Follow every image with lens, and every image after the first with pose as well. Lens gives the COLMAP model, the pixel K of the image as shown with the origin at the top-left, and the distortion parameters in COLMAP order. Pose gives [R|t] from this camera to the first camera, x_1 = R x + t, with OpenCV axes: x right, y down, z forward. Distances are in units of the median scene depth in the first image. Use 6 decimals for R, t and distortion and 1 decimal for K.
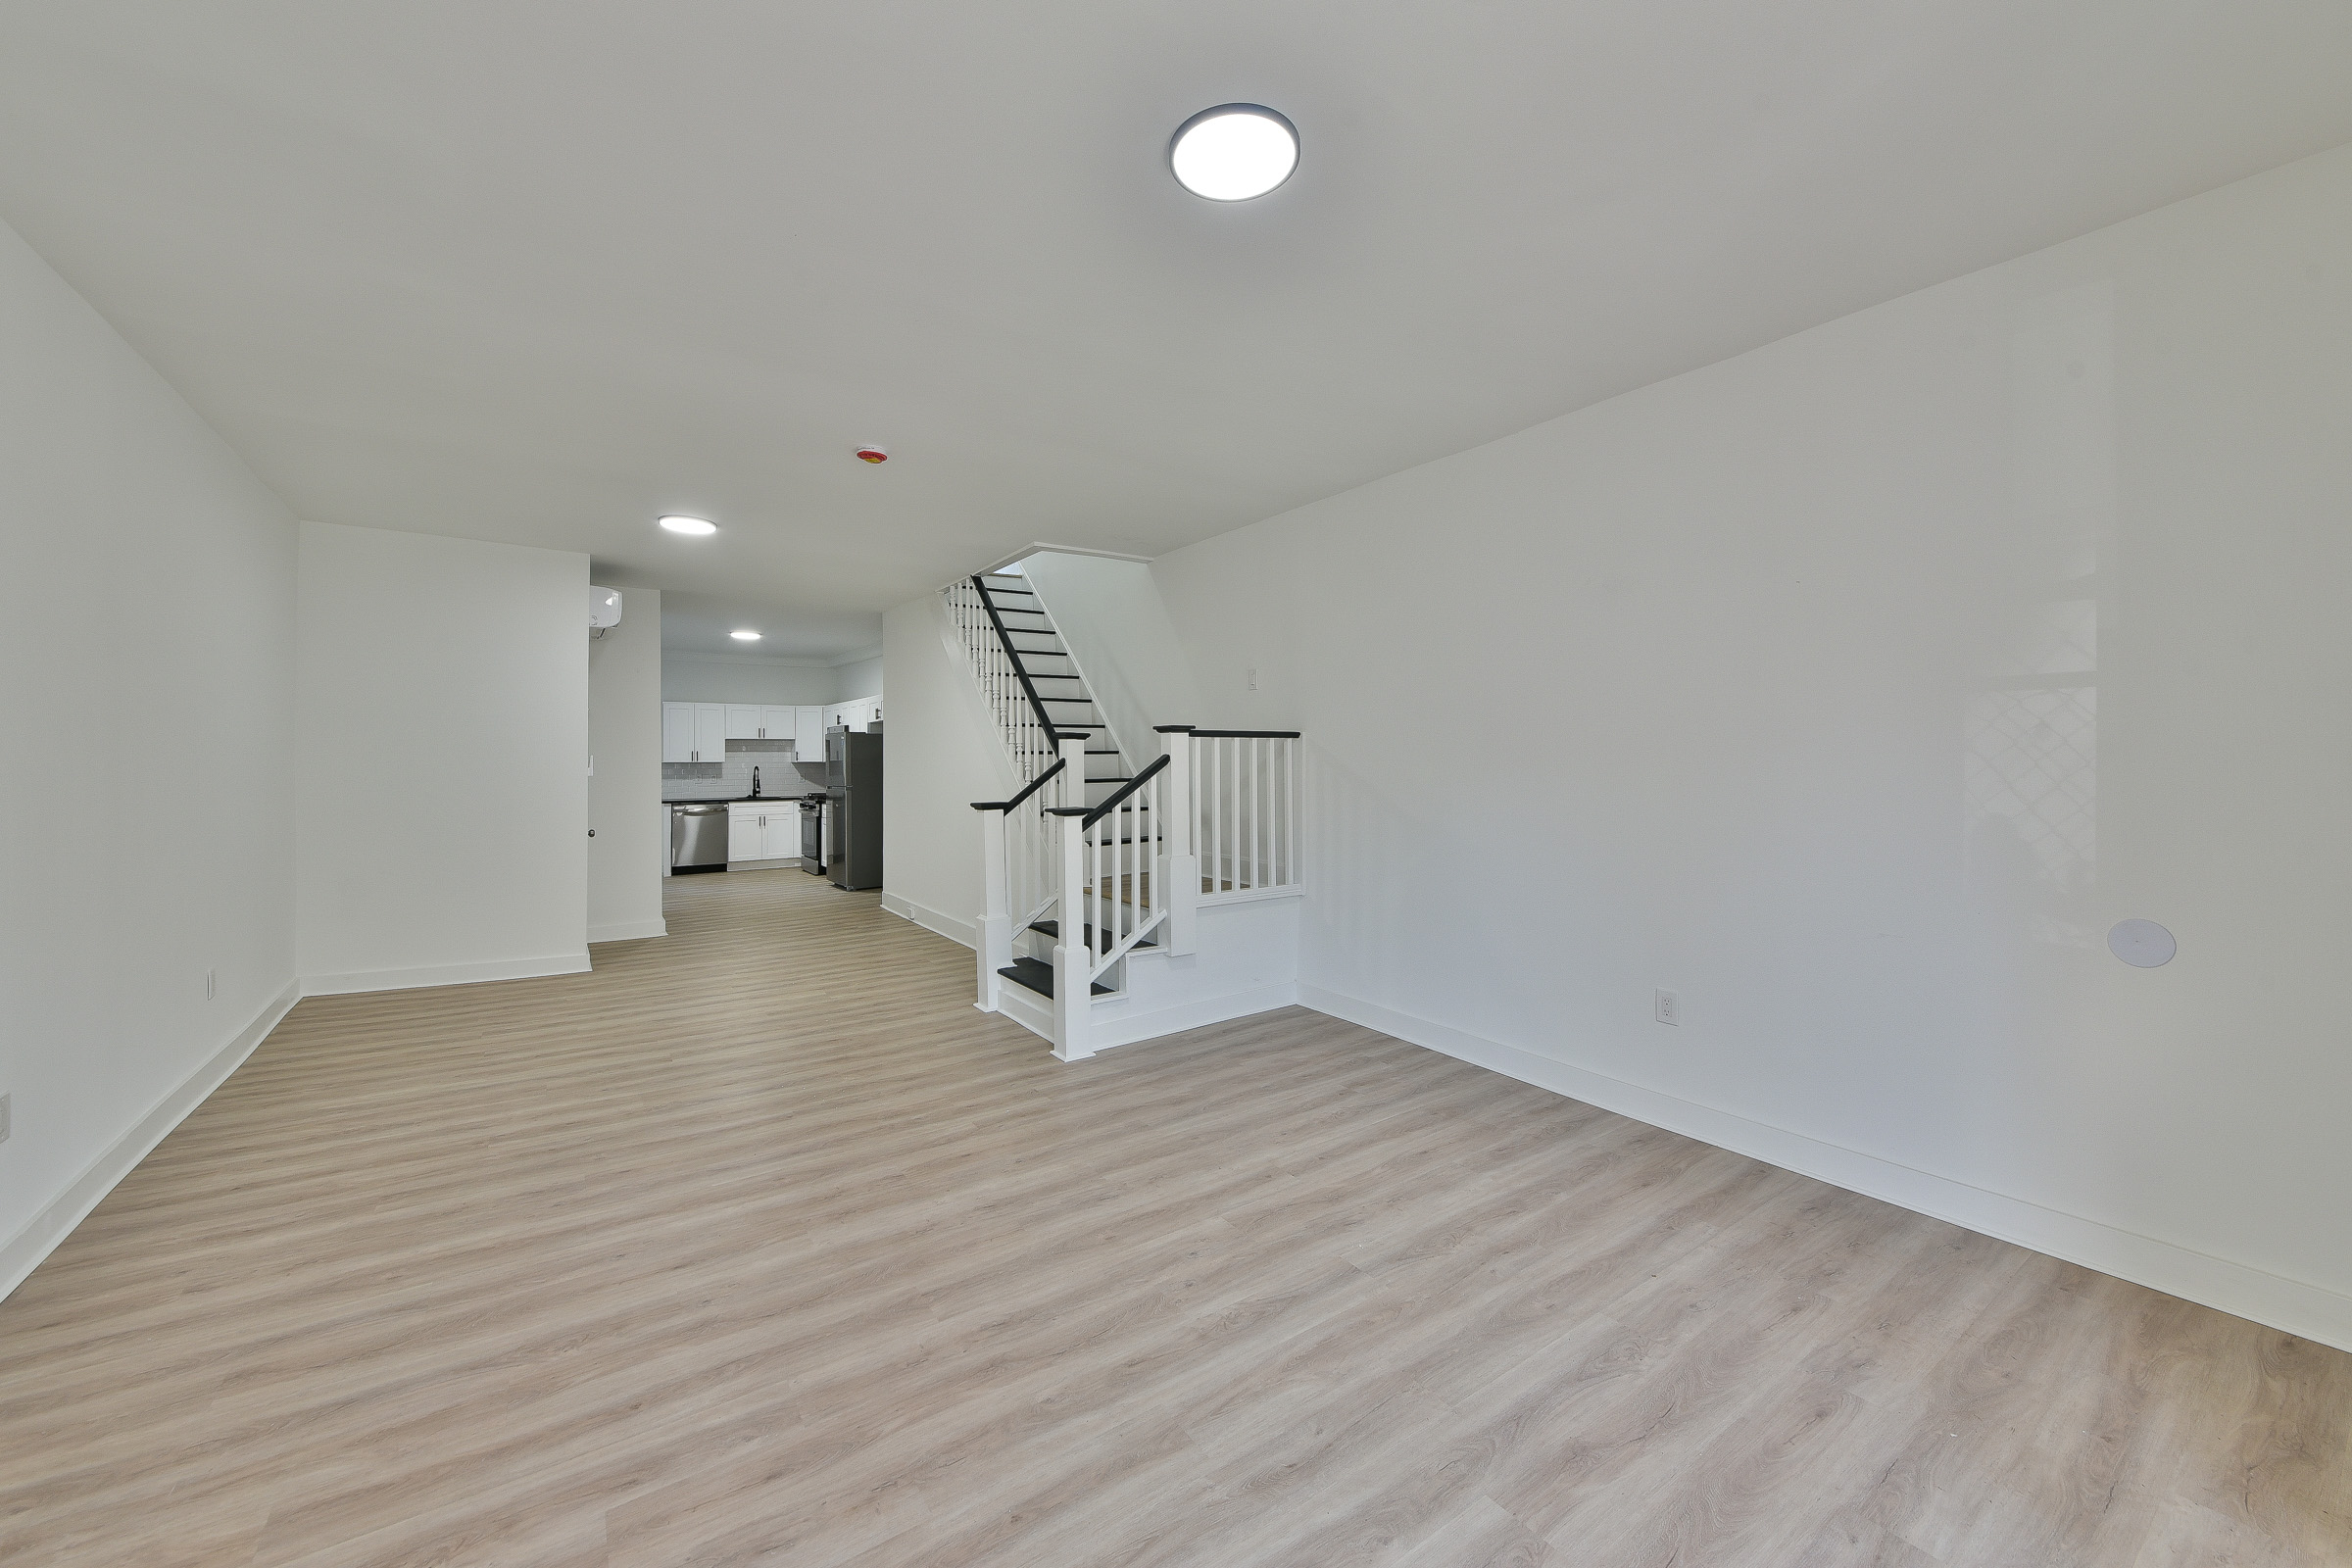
lens RADIAL K [[898.2, 0, 1164.3], [0, 898.2, 759.7], [0, 0, 1]] dist [0.010168, -0.000521]
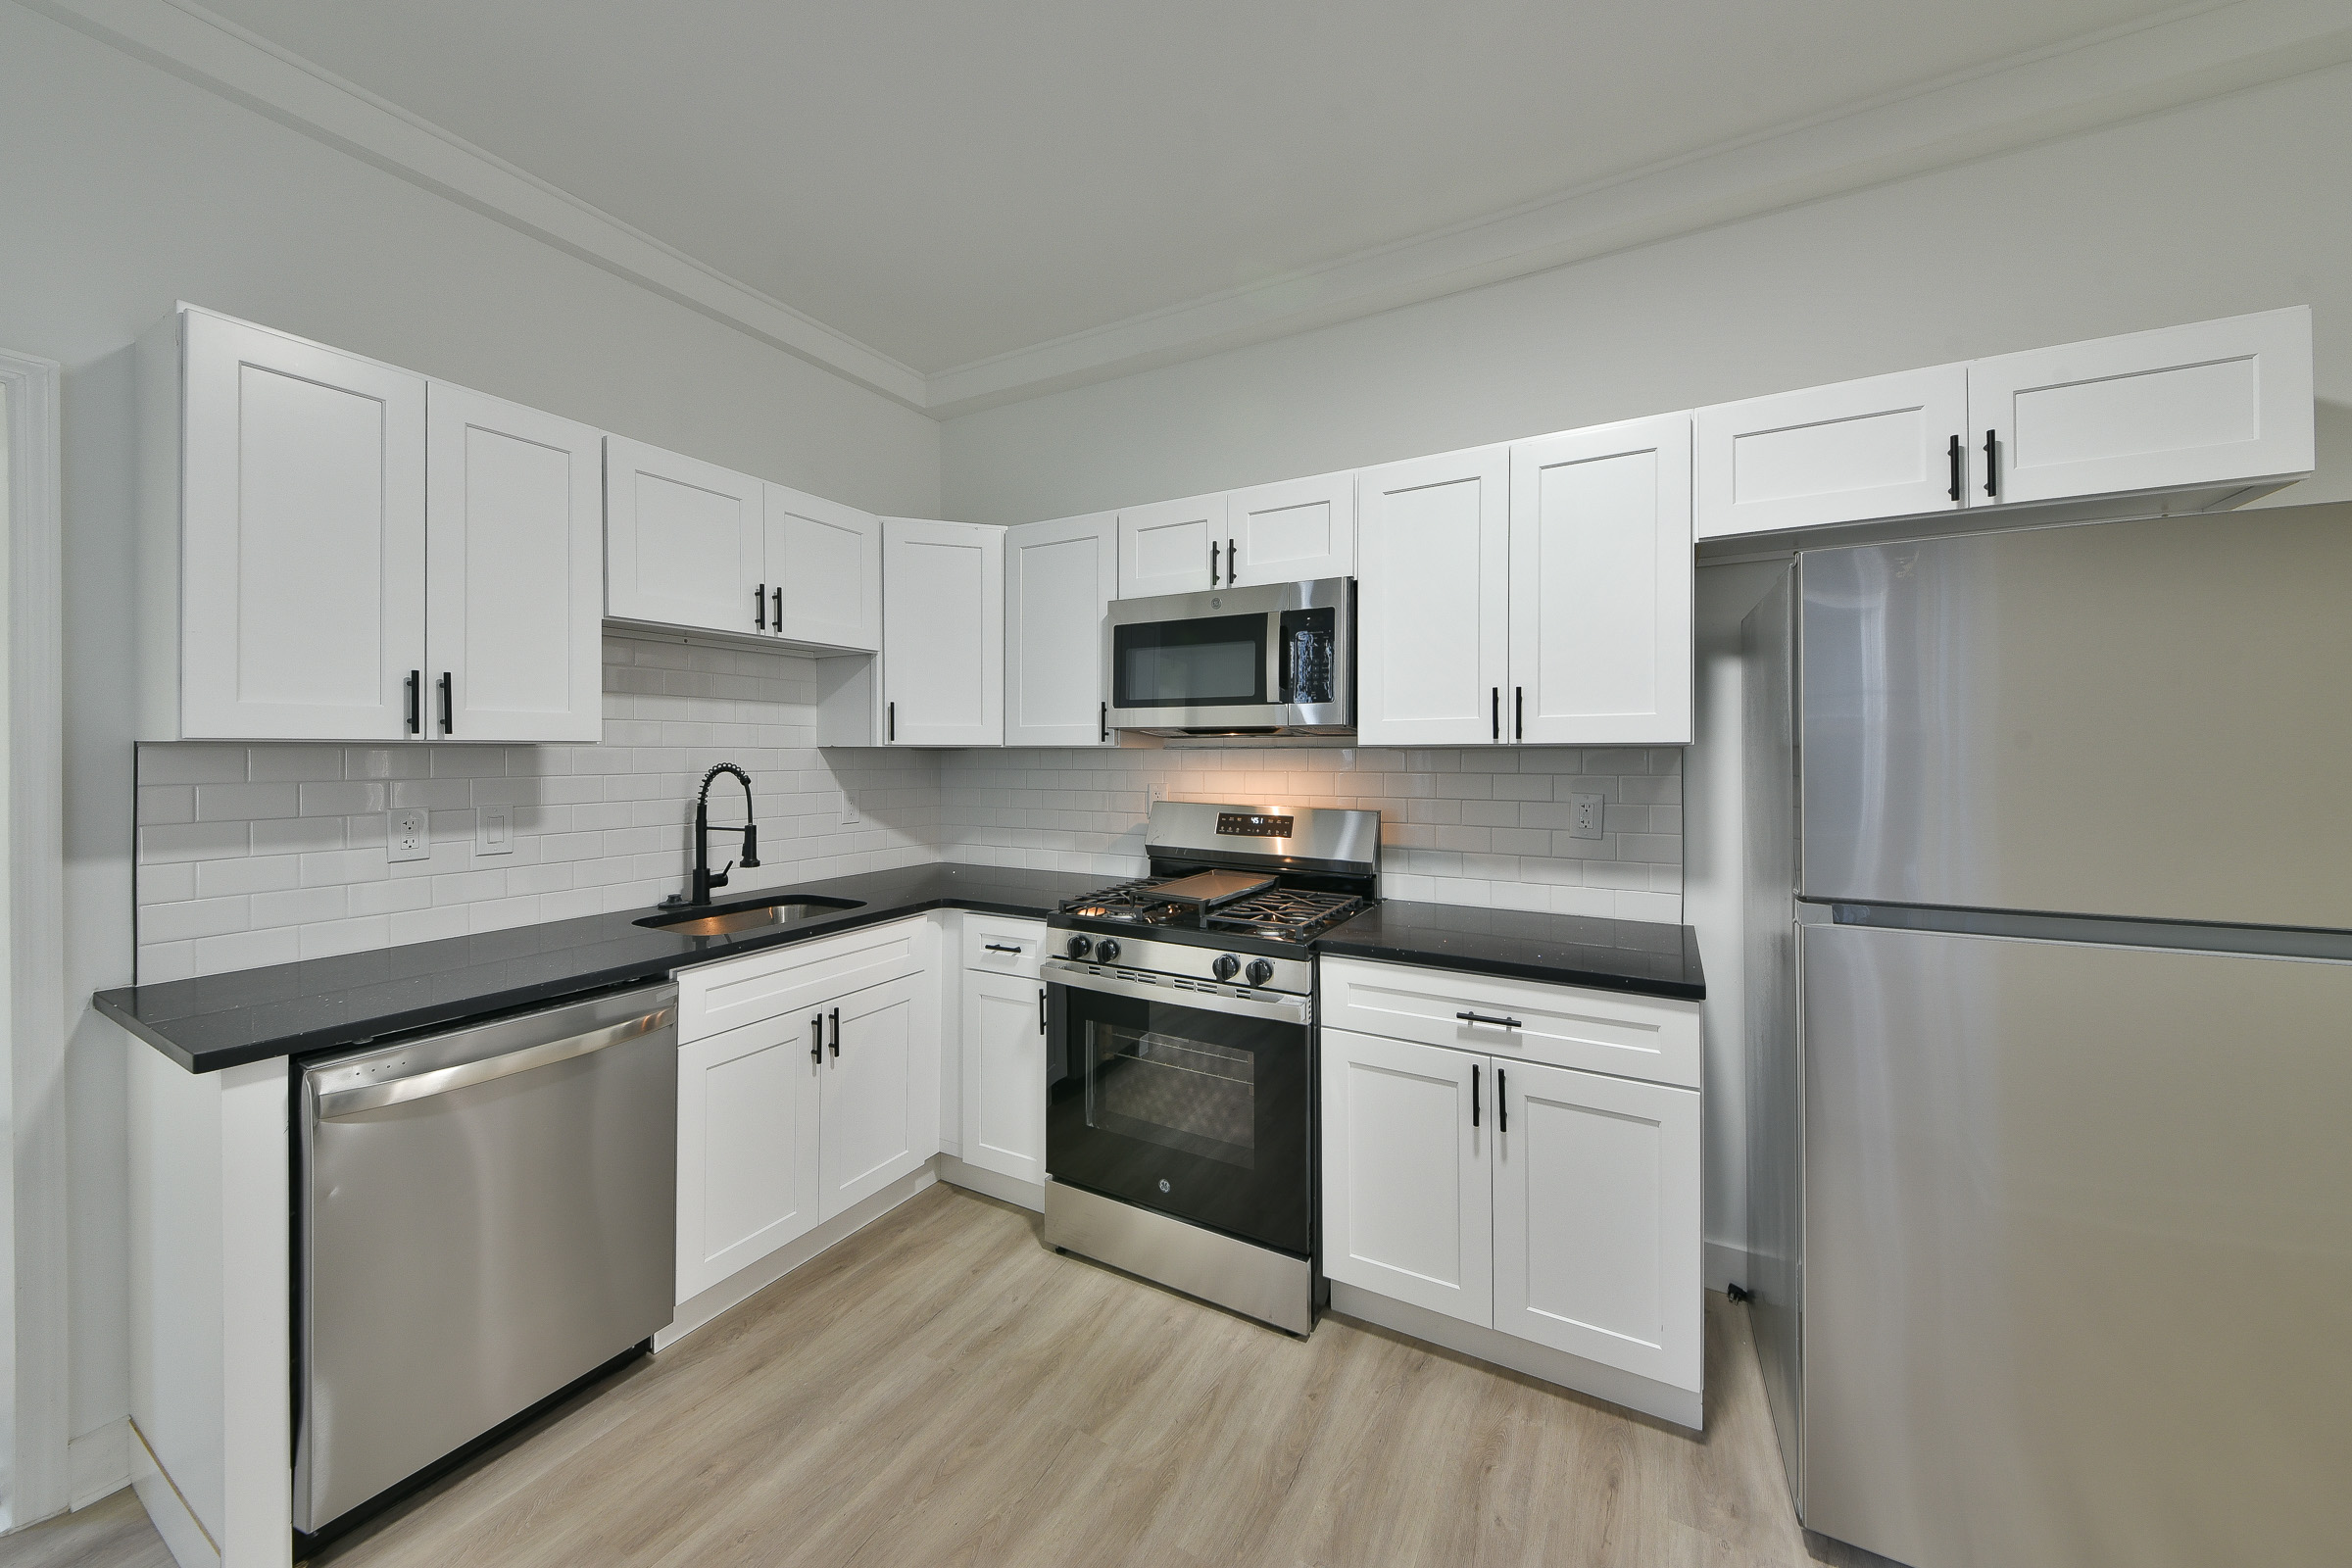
lens RADIAL K [[845.8, 0, 1164.8], [0, 845.8, 743.4], [0, 0, 1]] dist [-0.000246, -0.000235]
pose [[0.892262, 0.007904, 0.451448, -1.768720], [-0.007420, 0.999968, -0.002842, 0.009682], [-0.451456, -0.000814, 0.892293, 3.026070]]
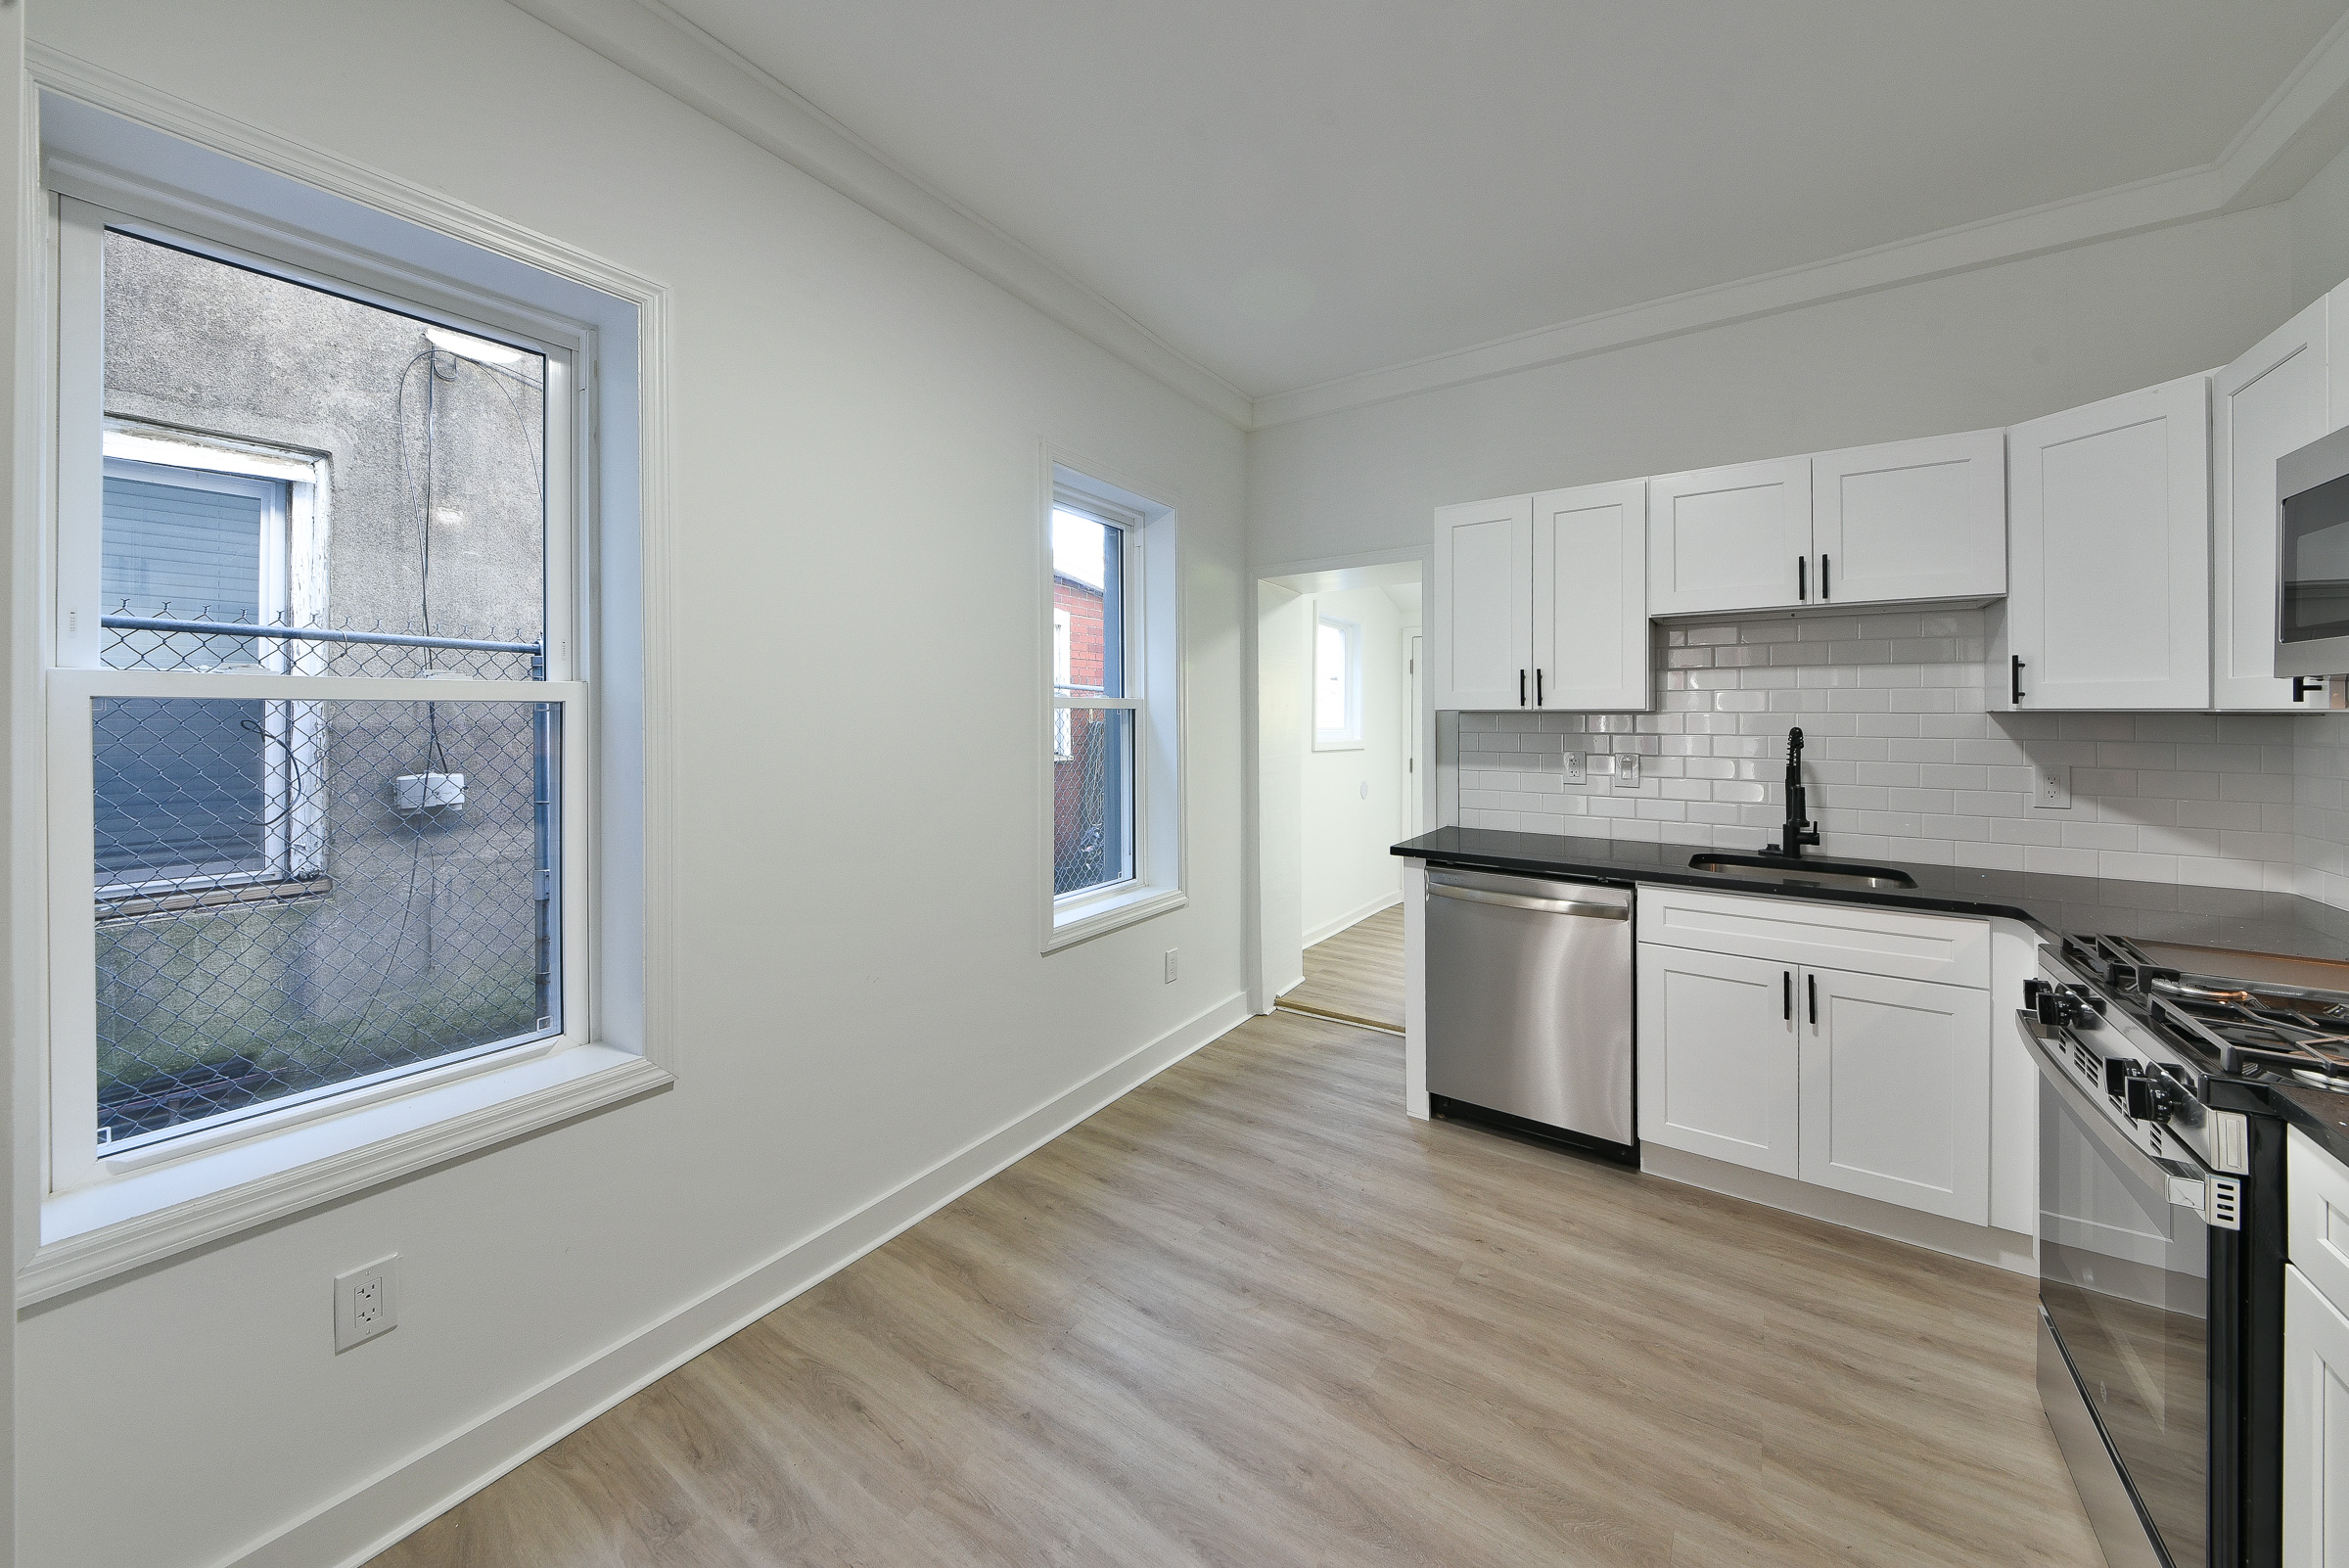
lens RADIAL K [[827.4, 0, 1147.7], [0, 827.4, 707.5], [0, 0, 1]] dist [0.000525, -0.008473]
pose [[0.352738, -0.001805, -0.935720, -1.229052], [0.007701, 0.999970, 0.000975, 0.003047], [0.935690, -0.007550, 0.352741, 3.020801]]
